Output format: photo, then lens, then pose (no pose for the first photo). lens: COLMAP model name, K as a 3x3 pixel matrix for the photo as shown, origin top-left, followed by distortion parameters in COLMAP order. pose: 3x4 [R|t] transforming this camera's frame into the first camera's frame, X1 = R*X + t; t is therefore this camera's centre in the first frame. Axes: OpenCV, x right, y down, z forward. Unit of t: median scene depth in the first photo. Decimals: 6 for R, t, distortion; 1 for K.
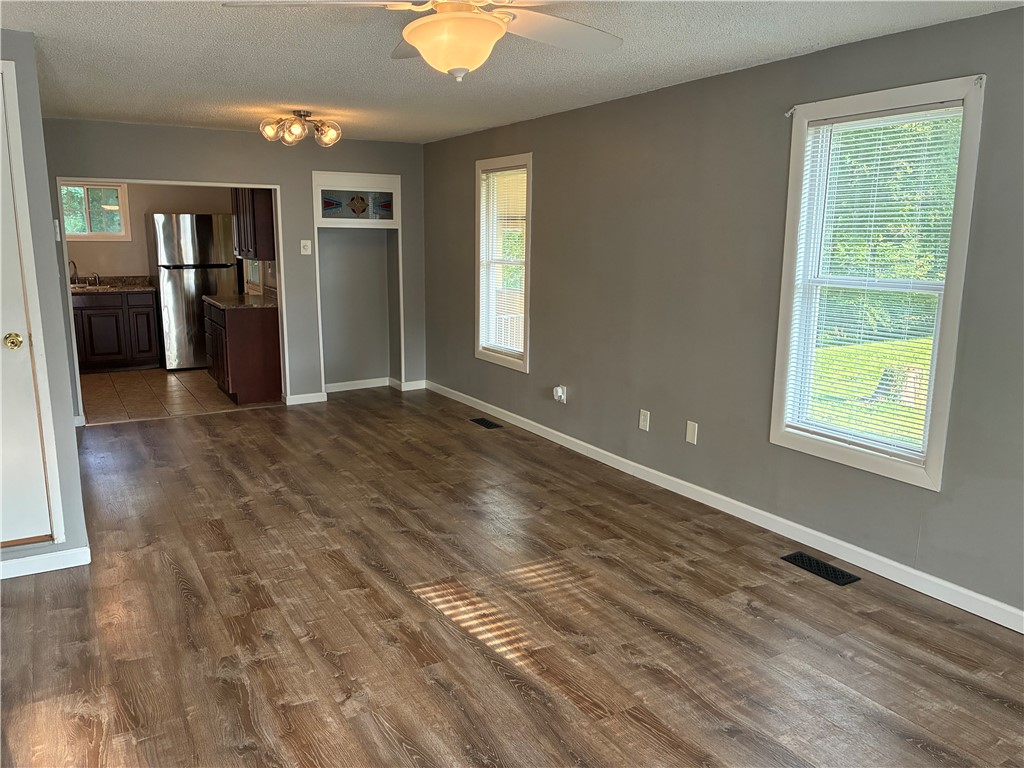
lens RADIAL K [[772.7, 0, 525.1], [0, 772.7, 382.8], [0, 0, 1]] dist [0.003442, -0.003418]
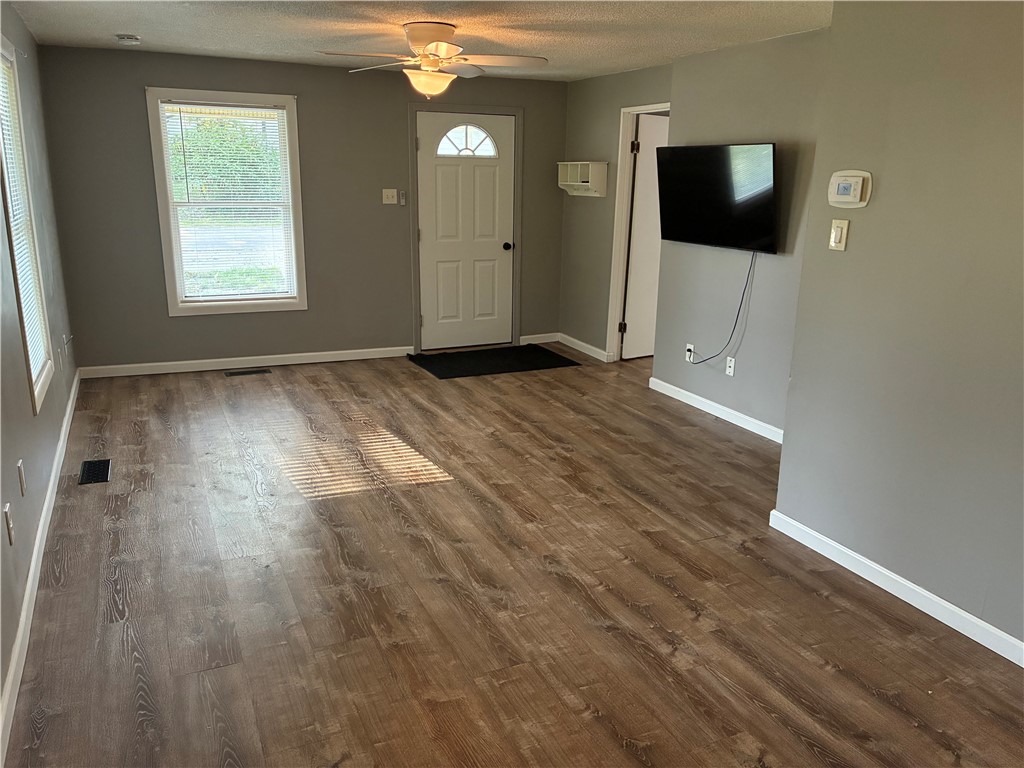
lens RADIAL K [[784.1, 0, 505.5], [0, 784.1, 377.3], [0, 0, 1]] dist [0.050359, -0.064389]
pose [[-0.993325, -0.052920, 0.102492, -0.301668], [-0.003794, 0.903055, 0.429509, -0.356832], [-0.115285, 0.426253, -0.897228, 1.779515]]
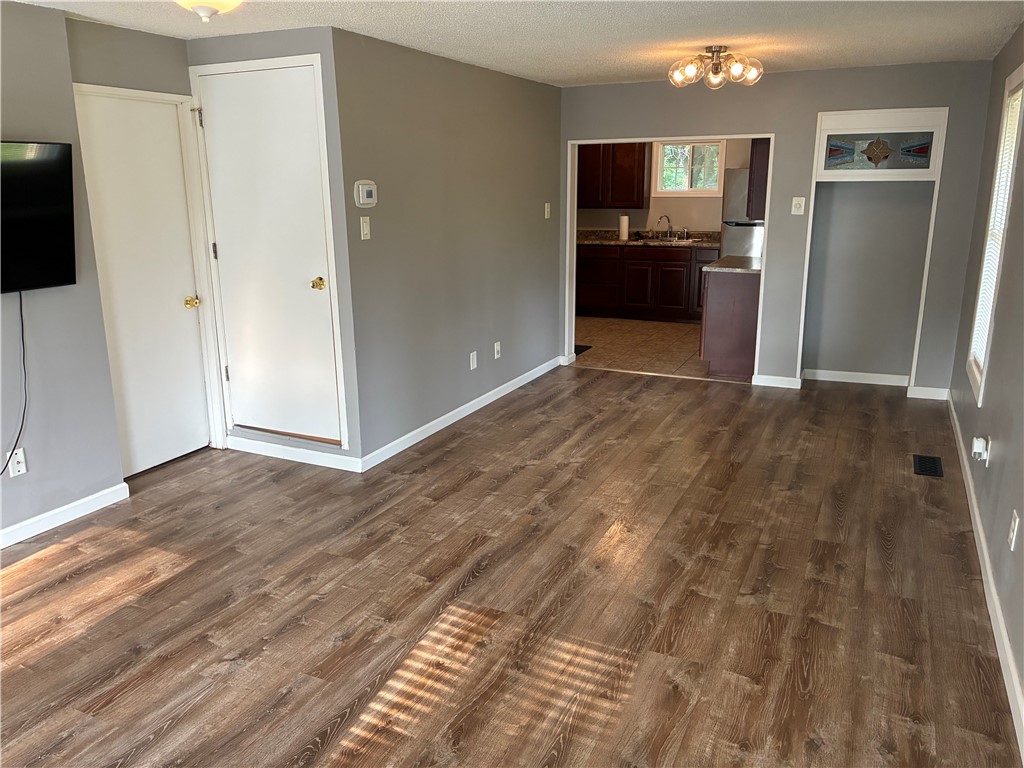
lens RADIAL K [[784.1, 0, 505.5], [0, 784.1, 377.3], [0, 0, 1]] dist [0.050359, -0.064389]
pose [[0.546238, 0.192064, -0.815313, 0.505205], [-0.149523, 0.980081, 0.130702, -0.101199], [0.824176, 0.050514, 0.564076, 0.463113]]
